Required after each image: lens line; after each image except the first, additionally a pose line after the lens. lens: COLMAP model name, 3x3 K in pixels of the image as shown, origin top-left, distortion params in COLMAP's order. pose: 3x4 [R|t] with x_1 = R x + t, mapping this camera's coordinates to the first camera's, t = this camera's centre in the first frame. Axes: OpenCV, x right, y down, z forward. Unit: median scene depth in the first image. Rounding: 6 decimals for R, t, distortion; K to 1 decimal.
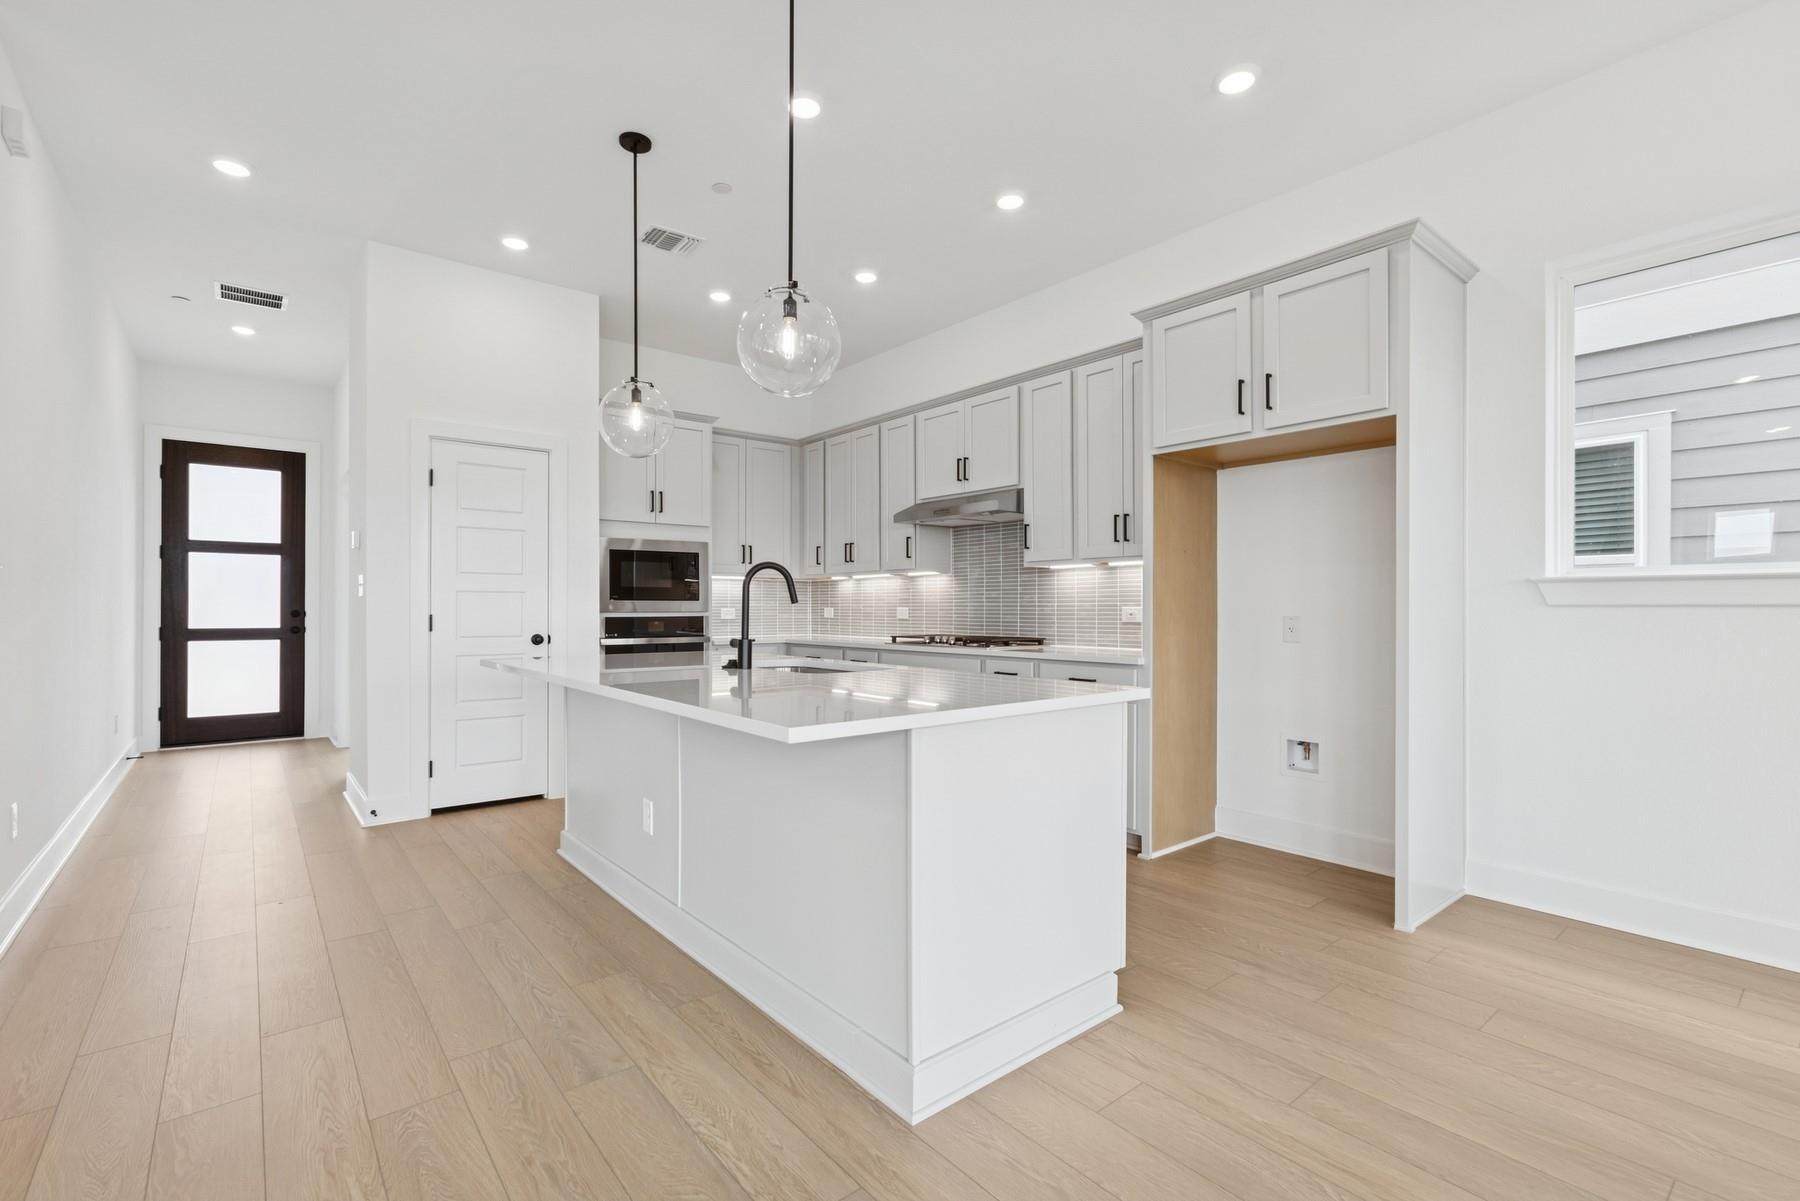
lens RADIAL K [[809.4, 0, 892.0], [0, 809.4, 606.6], [0, 0, 1]] dist [-0.017712, 0.011799]
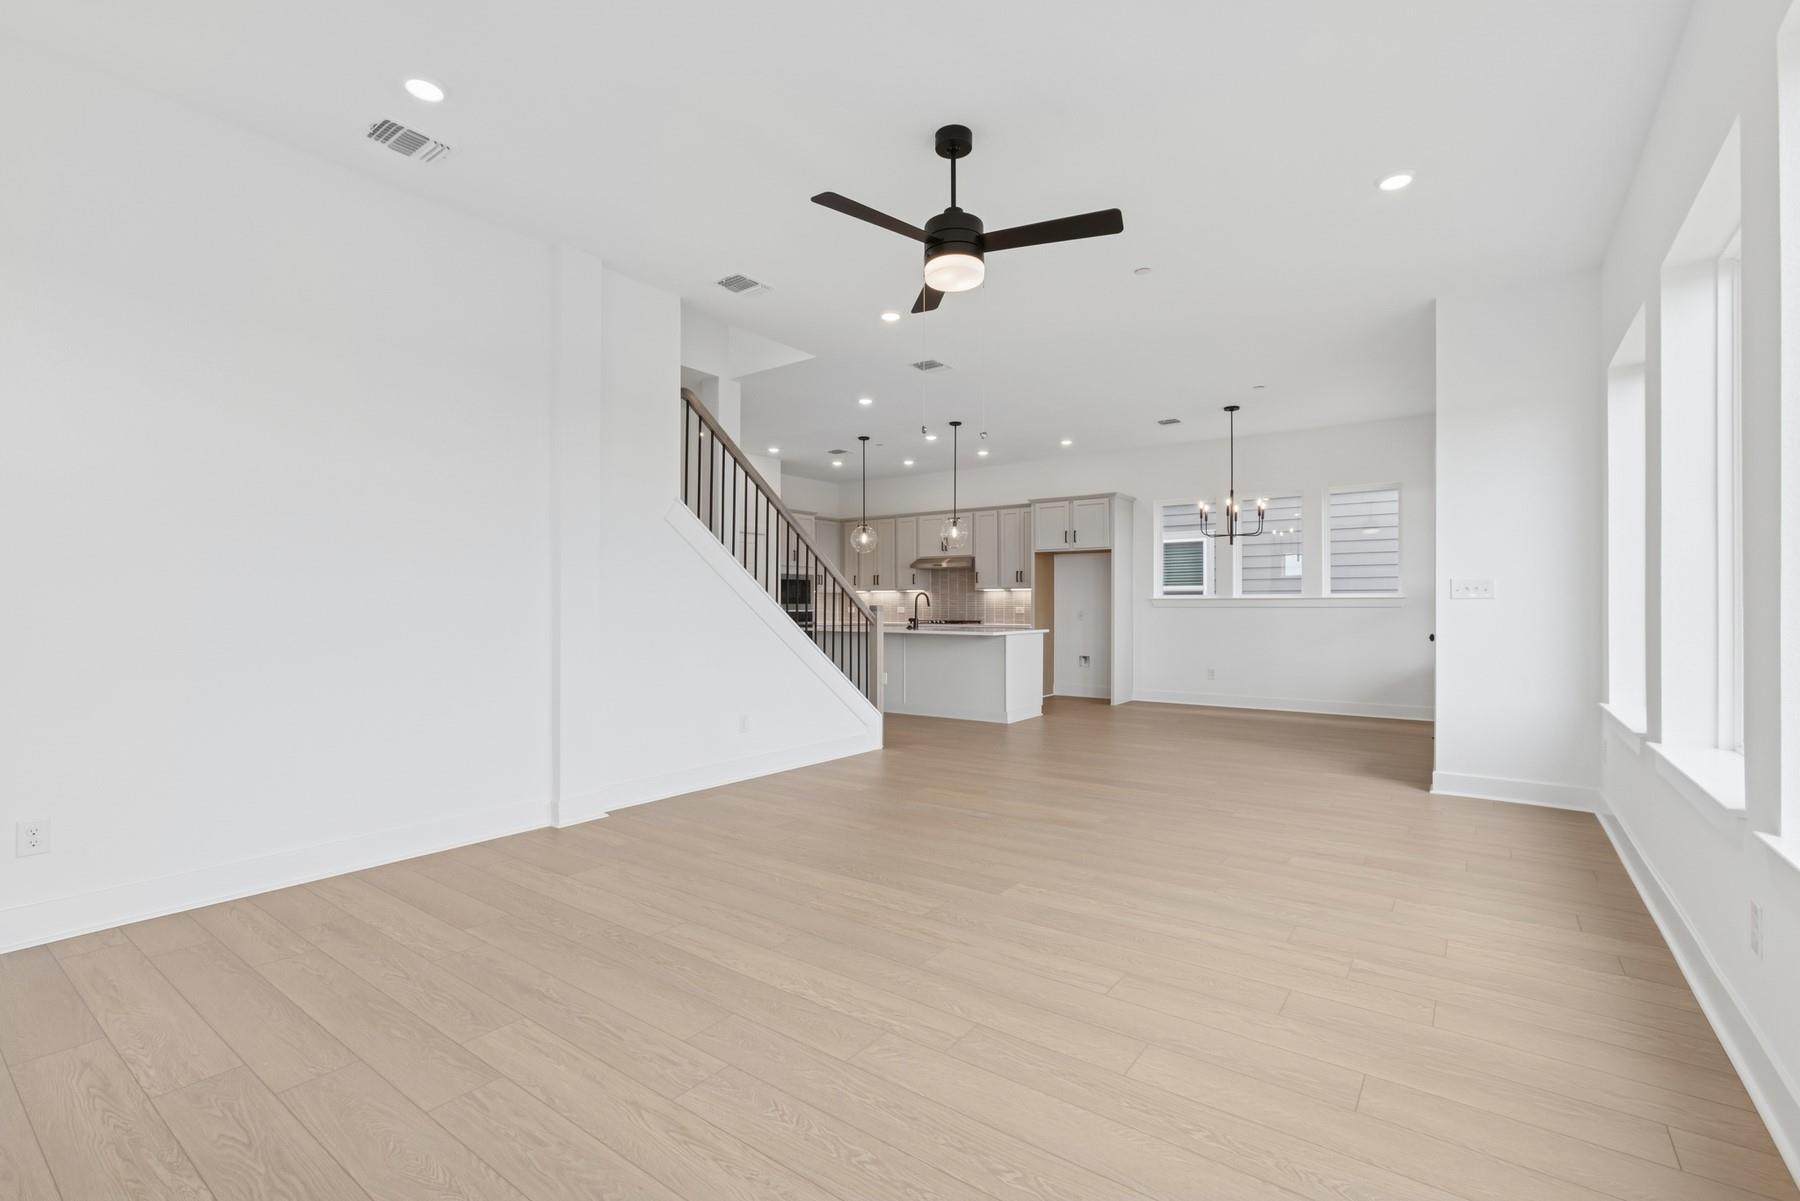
lens RADIAL K [[809.4, 0, 902.3], [0, 809.4, 600.6], [0, 0, 1]] dist [-0.017712, 0.011799]
pose [[0.965610, 0.003155, 0.259974, -0.701277], [-0.001531, 0.999978, -0.006450, -0.003339], [-0.259989, 0.005830, 0.965594, -1.306274]]
